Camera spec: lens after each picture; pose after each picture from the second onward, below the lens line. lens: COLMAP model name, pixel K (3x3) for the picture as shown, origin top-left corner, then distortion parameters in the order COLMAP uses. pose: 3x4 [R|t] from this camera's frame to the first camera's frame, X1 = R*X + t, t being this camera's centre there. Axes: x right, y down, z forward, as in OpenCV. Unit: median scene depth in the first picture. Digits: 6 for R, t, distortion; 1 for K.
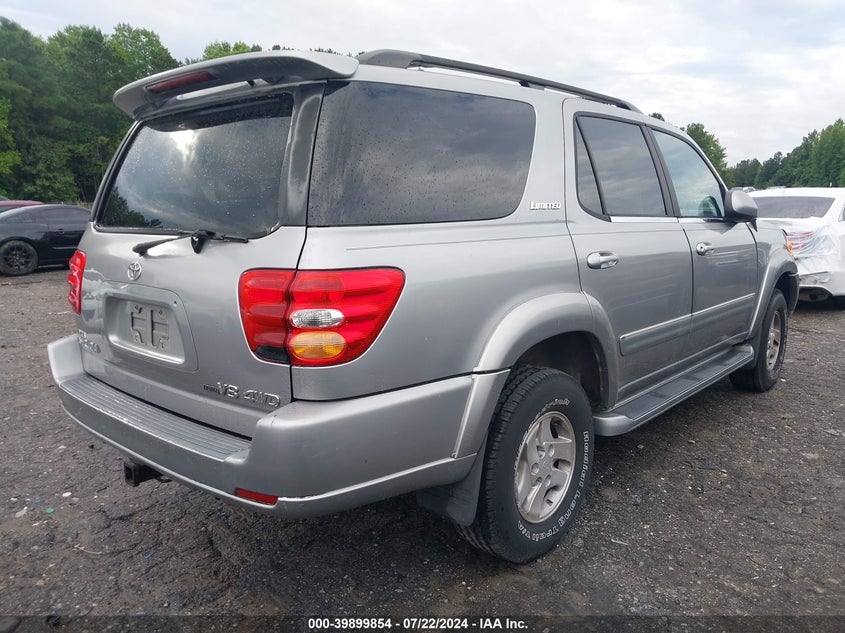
lens RADIAL K [[668.3, 0, 422.5], [0, 668.3, 316.5], [0, 0, 1]] dist [-0.003753, -0.004139]
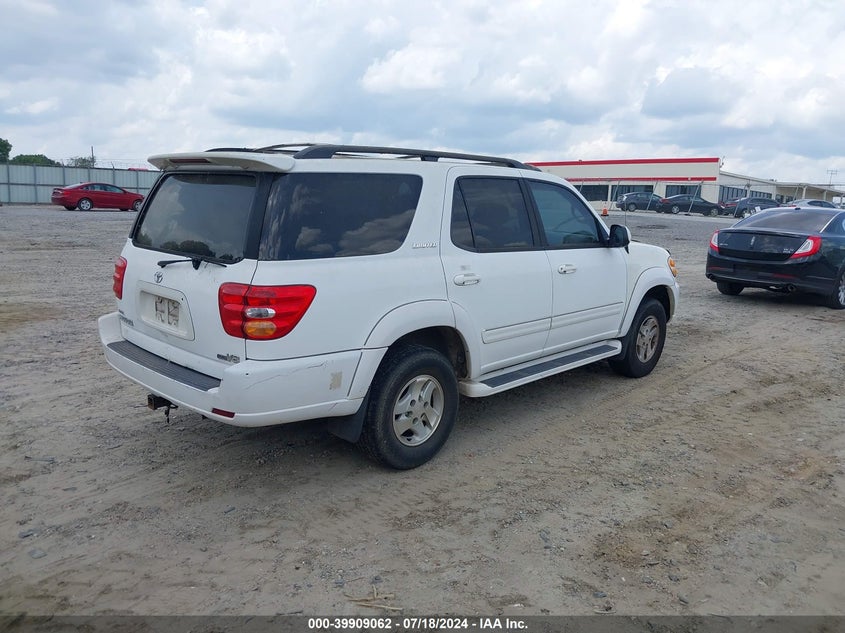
lens RADIAL K [[668.3, 0, 422.5], [0, 668.3, 316.5], [0, 0, 1]] dist [-0.003753, -0.004139]
pose [[0.998663, 0.046130, -0.023314, 0.237890], [-0.045351, 0.998429, 0.032918, -0.051058], [0.024796, -0.031817, 0.999186, -0.573622]]
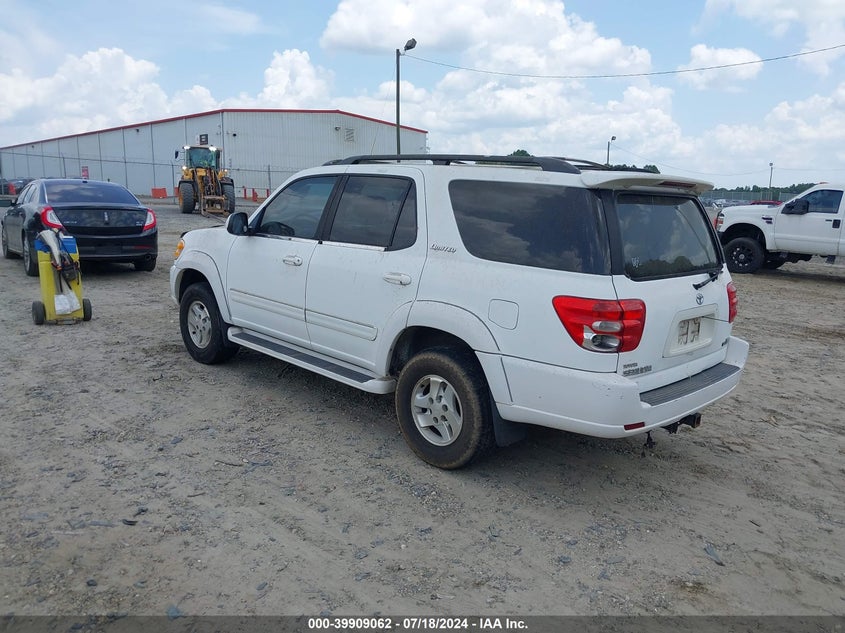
lens RADIAL K [[668.3, 0, 422.5], [0, 668.3, 316.5], [0, 0, 1]] dist [-0.003753, -0.004139]
pose [[0.058056, -0.181073, 0.981755, -1.588765], [0.115642, 0.978013, 0.173545, -0.314833], [-0.991593, 0.103457, 0.077719, 1.098250]]
